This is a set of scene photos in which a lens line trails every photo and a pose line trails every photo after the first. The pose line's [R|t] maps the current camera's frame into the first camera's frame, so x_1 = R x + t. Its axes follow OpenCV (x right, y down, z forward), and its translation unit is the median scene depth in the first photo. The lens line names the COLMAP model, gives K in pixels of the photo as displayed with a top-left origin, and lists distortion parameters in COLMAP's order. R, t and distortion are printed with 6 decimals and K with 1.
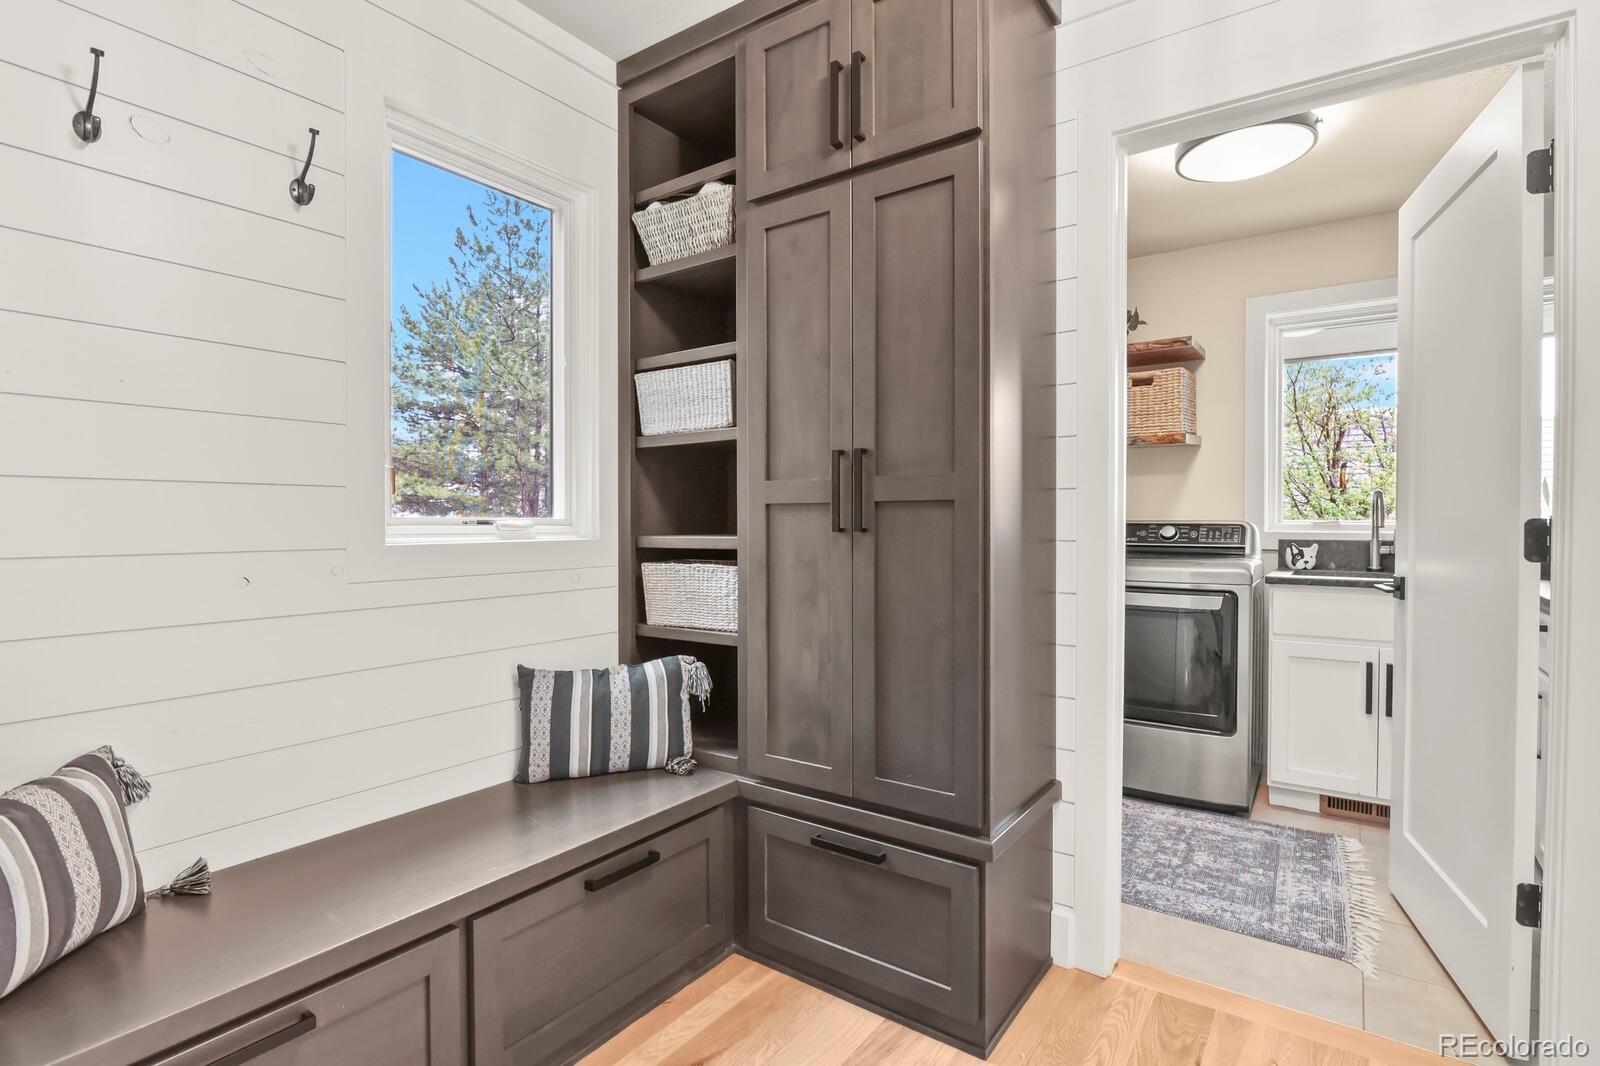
lens RADIAL K [[775.9, 0, 800.3], [0, 775.9, 526.2], [0, 0, 1]] dist [-0.002938, -0.006040]
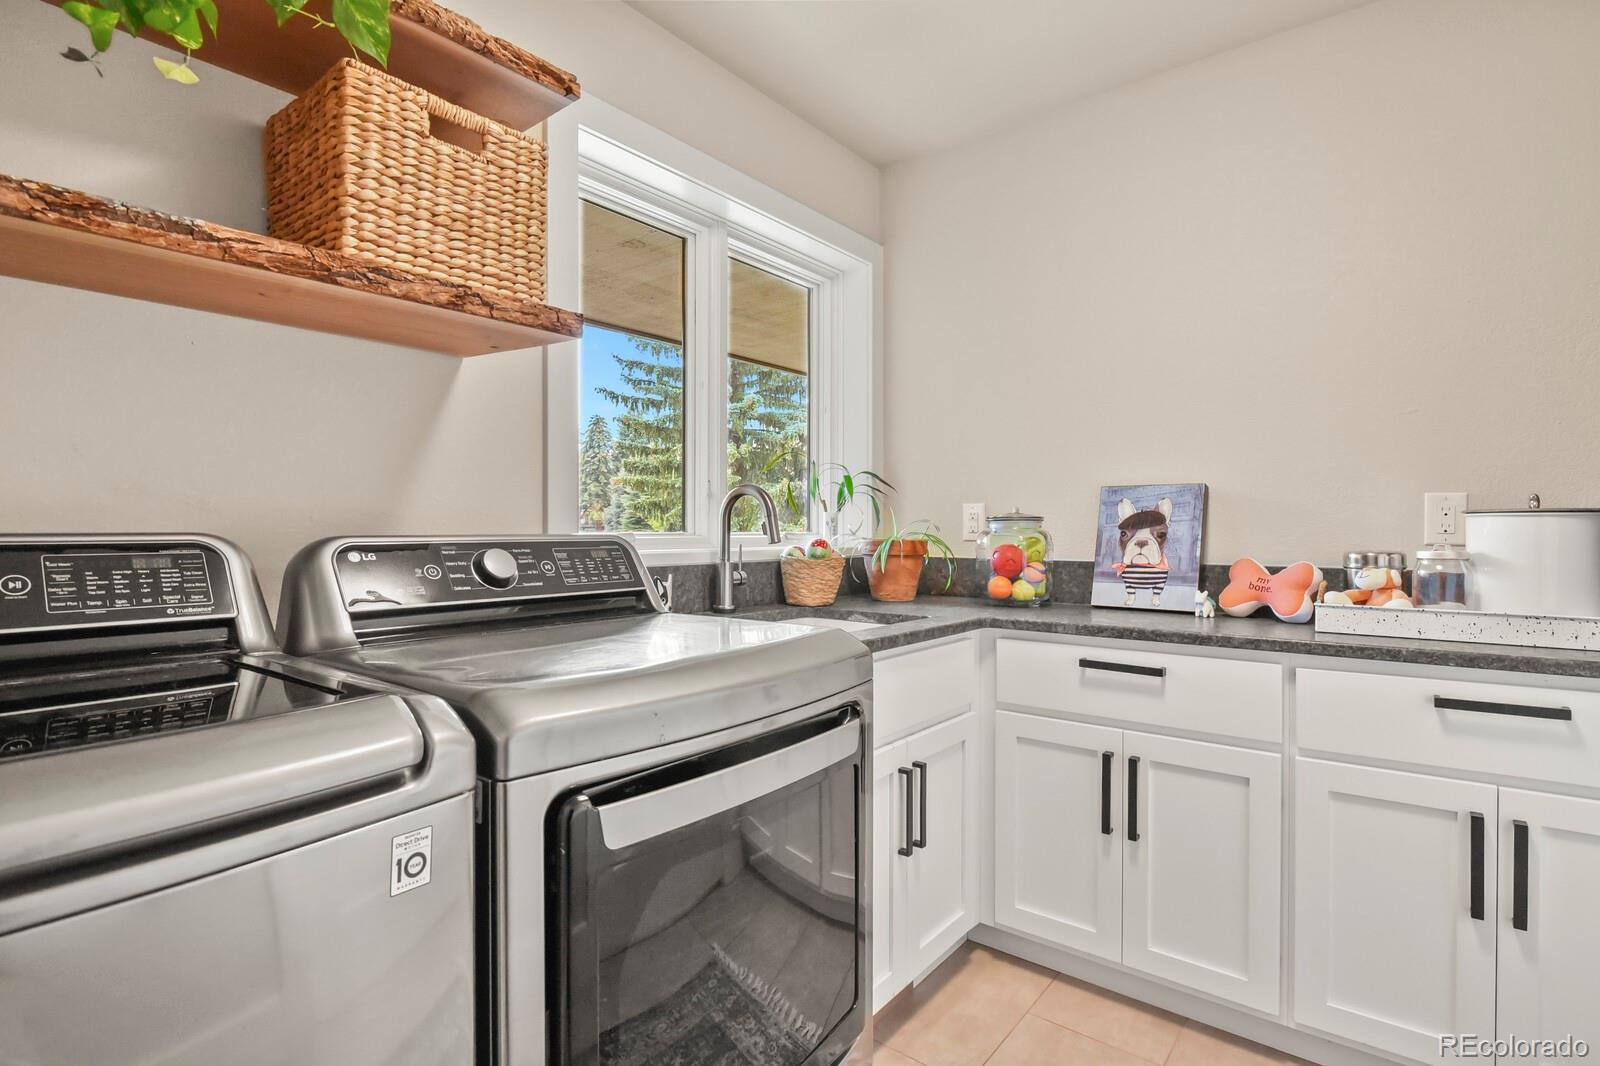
lens RADIAL K [[775.9, 0, 794.5], [0, 775.9, 525.7], [0, 0, 1]] dist [-0.002938, -0.006040]
pose [[0.085495, -0.002806, 0.996335, 0.118144], [0.003658, 0.999990, 0.002502, -0.013050], [-0.996332, 0.003431, 0.085505, 0.880581]]
